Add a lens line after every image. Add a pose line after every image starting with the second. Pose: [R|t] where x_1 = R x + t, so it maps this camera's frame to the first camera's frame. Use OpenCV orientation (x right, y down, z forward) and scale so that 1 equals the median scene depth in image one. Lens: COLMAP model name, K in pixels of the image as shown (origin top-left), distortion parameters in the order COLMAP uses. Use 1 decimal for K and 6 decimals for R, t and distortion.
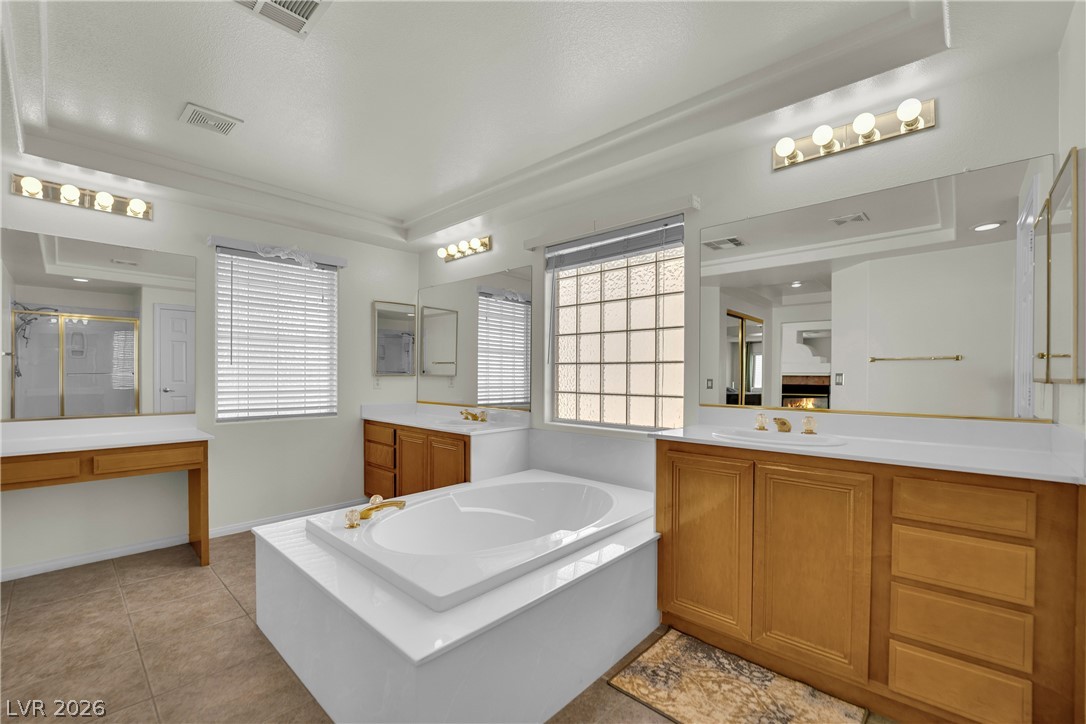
lens RADIAL K [[462.4, 0, 538.4], [0, 462.4, 376.3], [0, 0, 1]] dist [-0.002696, 0.002147]
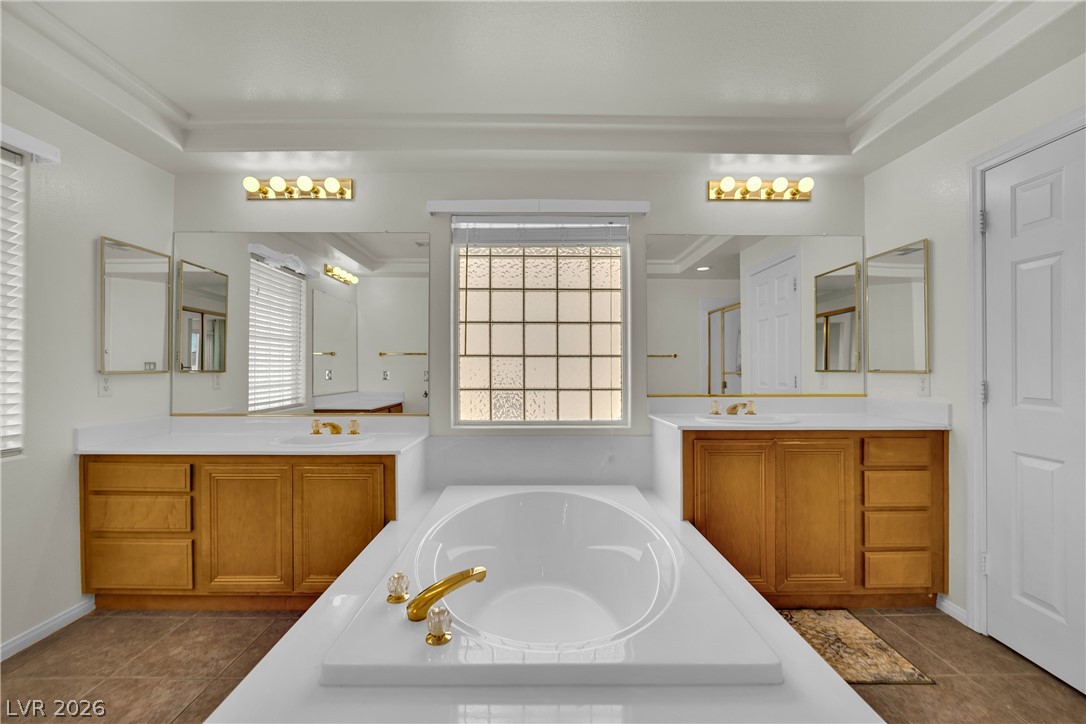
lens RADIAL K [[462.4, 0, 538.6], [0, 462.4, 359.7], [0, 0, 1]] dist [-0.002696, 0.002147]
pose [[0.722800, 0.005077, 0.691038, -0.453298], [0.006460, 0.999880, -0.014103, -0.007740], [-0.691027, 0.014657, 0.722681, 0.305578]]
